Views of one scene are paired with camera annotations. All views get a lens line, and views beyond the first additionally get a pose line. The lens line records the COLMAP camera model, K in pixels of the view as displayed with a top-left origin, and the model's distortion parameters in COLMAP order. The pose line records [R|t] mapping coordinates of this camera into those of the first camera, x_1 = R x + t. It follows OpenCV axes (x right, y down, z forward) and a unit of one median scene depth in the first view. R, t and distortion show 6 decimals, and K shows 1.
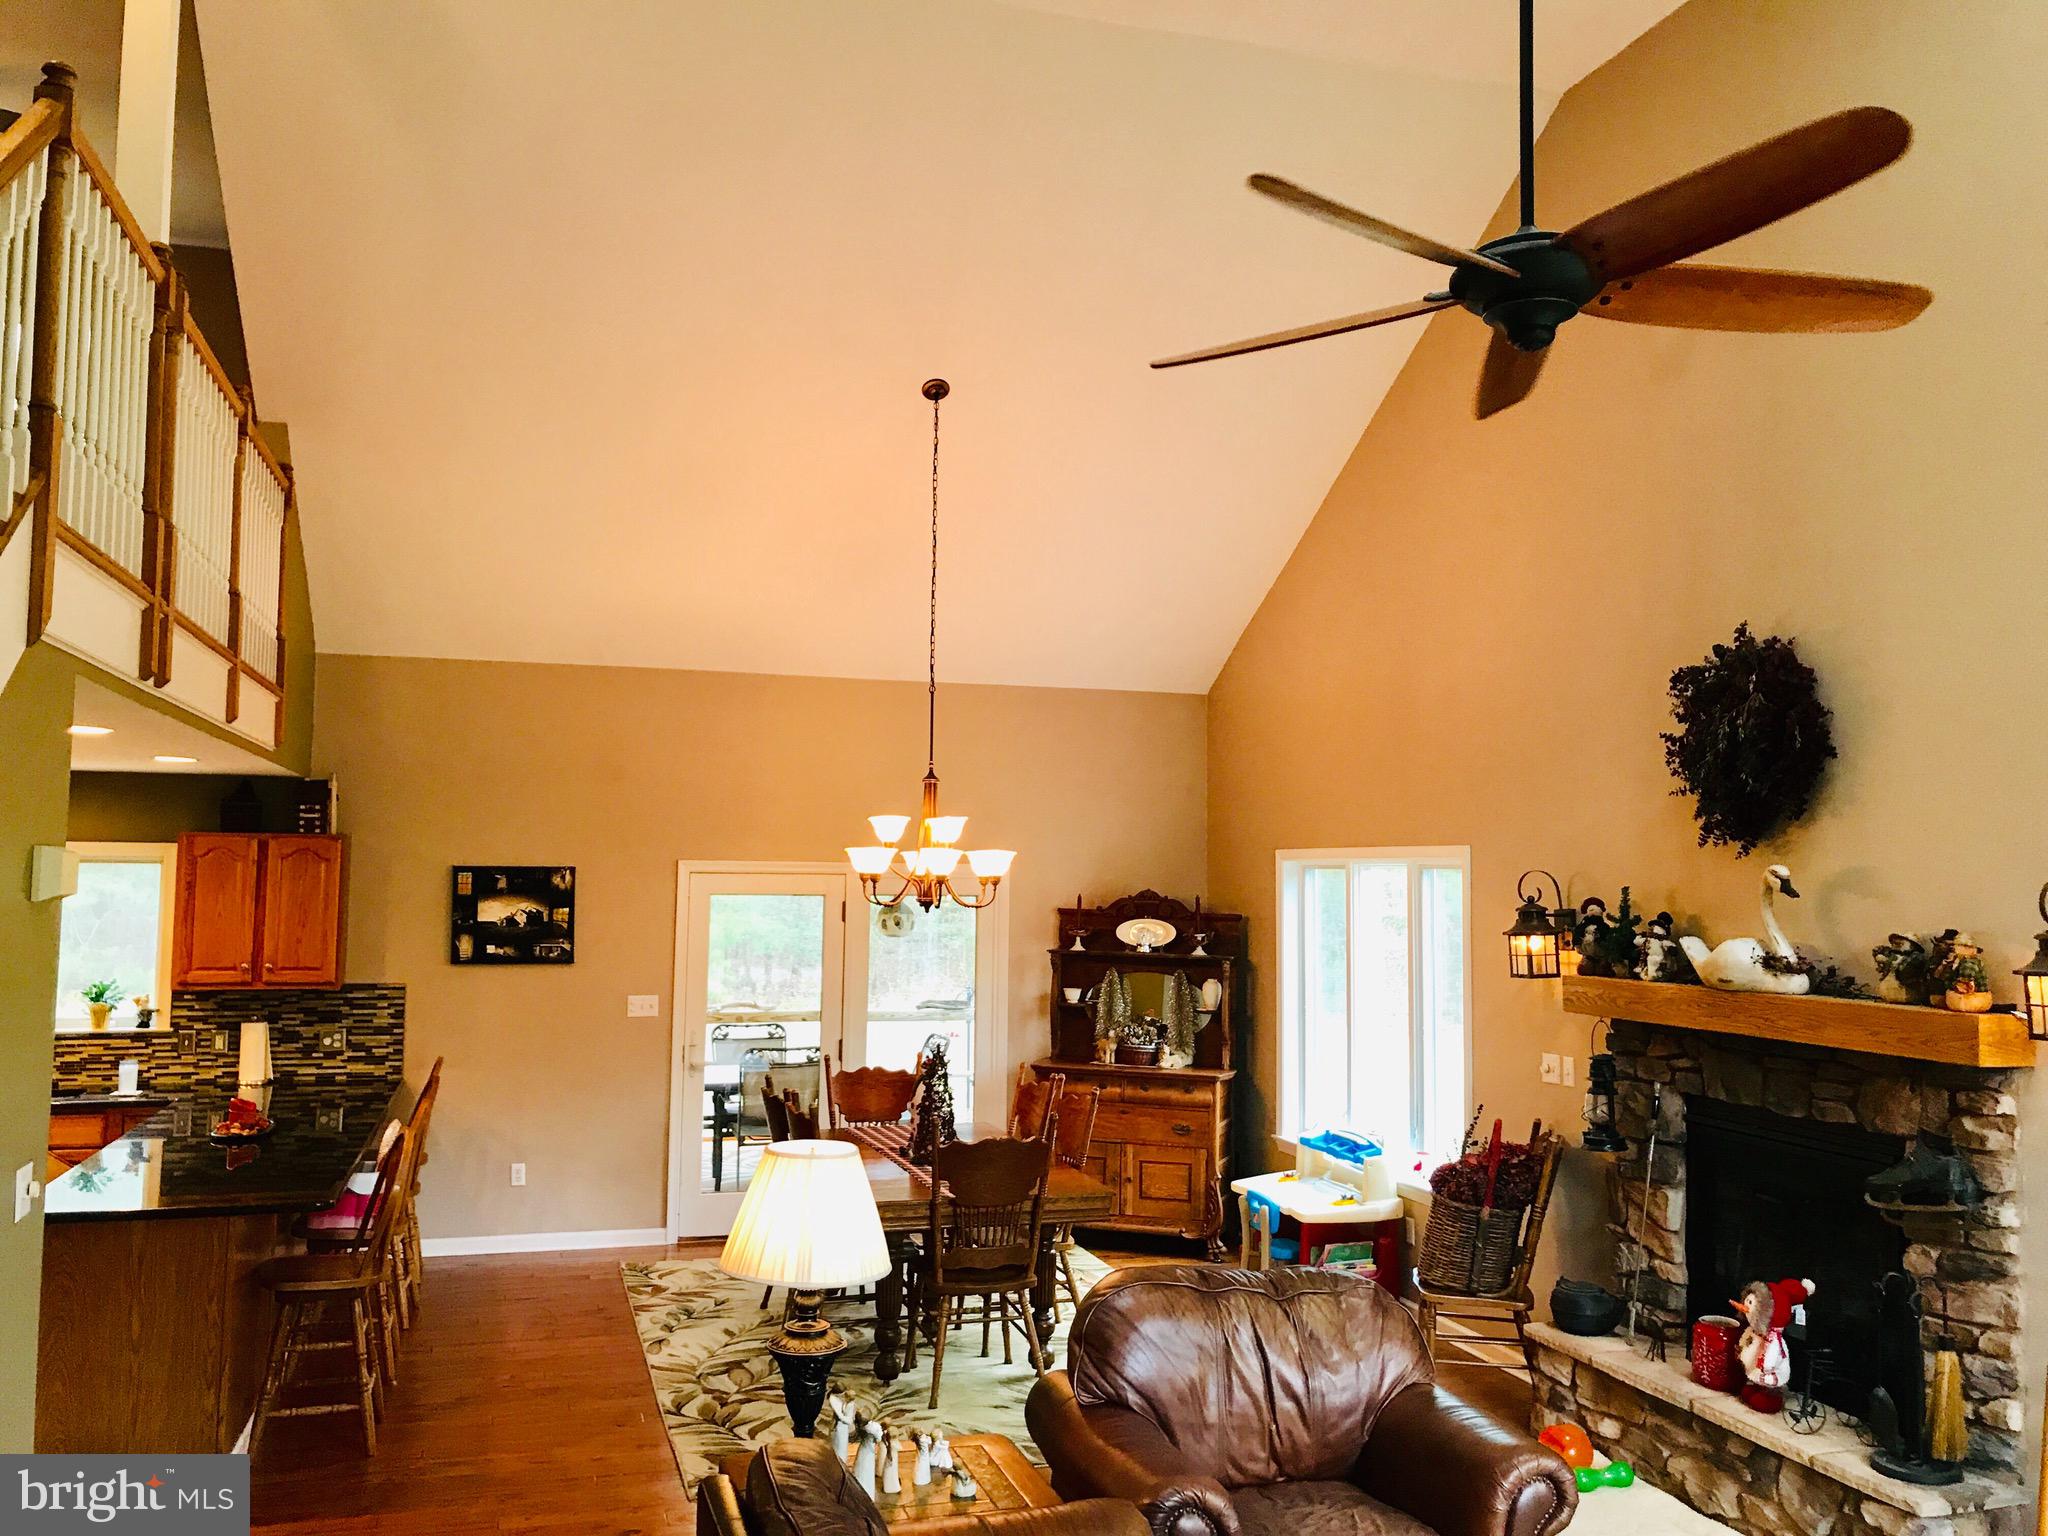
lens RADIAL K [[1671.5, 0, 1016.5], [0, 1671.5, 748.0], [0, 0, 1]] dist [0.058646, -0.086038]
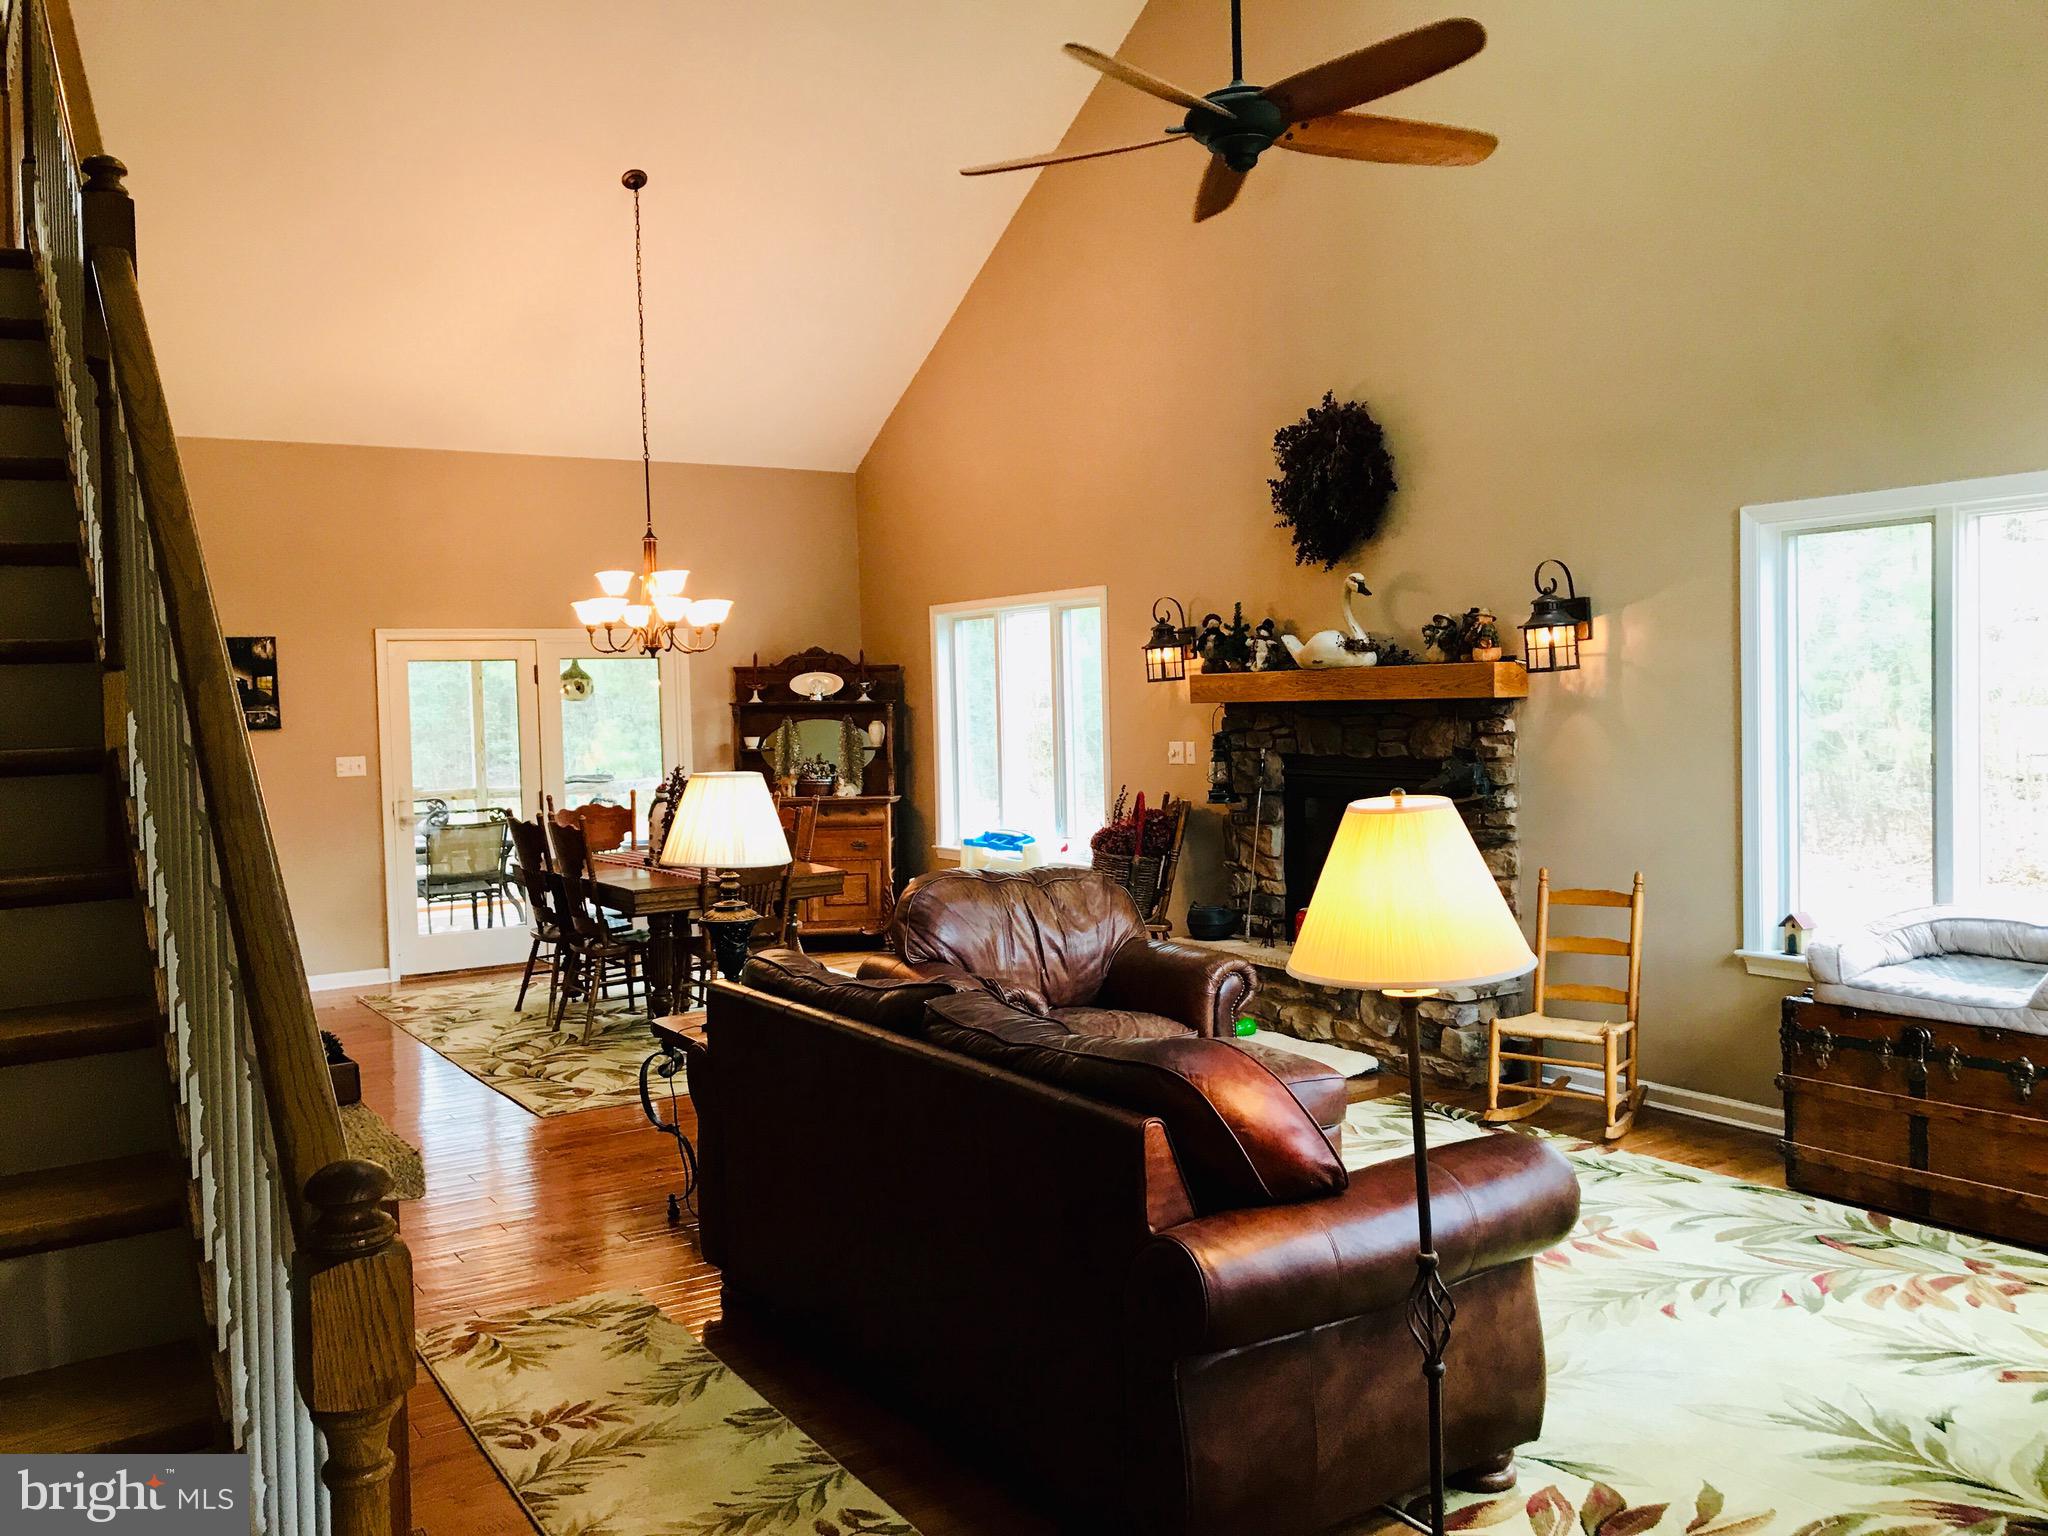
lens RADIAL K [[1671.5, 0, 1011.7], [0, 1671.5, 746.9], [0, 0, 1]] dist [0.058646, -0.086038]
pose [[0.960948, -0.049463, 0.272273, -0.132193], [0.020038, 0.993750, 0.109812, 0.039079], [-0.276003, -0.100068, 0.955934, -0.158695]]
